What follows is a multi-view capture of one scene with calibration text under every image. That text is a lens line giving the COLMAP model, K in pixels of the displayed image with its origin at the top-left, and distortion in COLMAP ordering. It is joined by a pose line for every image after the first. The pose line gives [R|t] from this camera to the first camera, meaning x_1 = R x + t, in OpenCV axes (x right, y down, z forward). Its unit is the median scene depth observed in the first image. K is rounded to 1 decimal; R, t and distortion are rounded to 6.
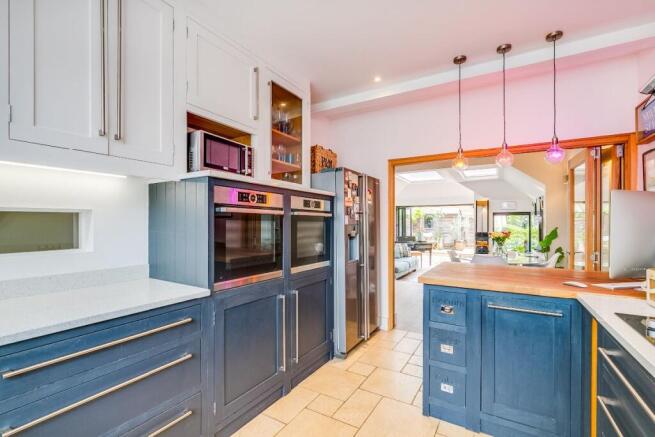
lens RADIAL K [[296.7, 0, 330.3], [0, 296.7, 221.4], [0, 0, 1]] dist [-0.005453, 0.002382]
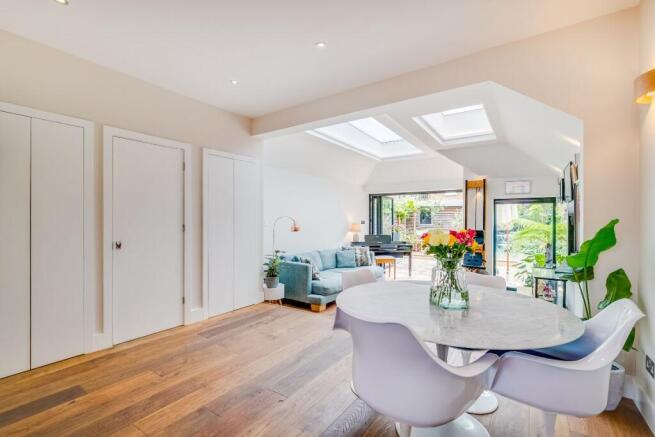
lens RADIAL K [[296.7, 0, 326.9], [0, 296.7, 219.8], [0, 0, 1]] dist [-0.005453, 0.002382]
pose [[0.996626, 0.000446, -0.082071, 0.233397], [0.000041, 0.999982, 0.005931, 0.009439], [0.082072, -0.005914, 0.996609, 0.322347]]
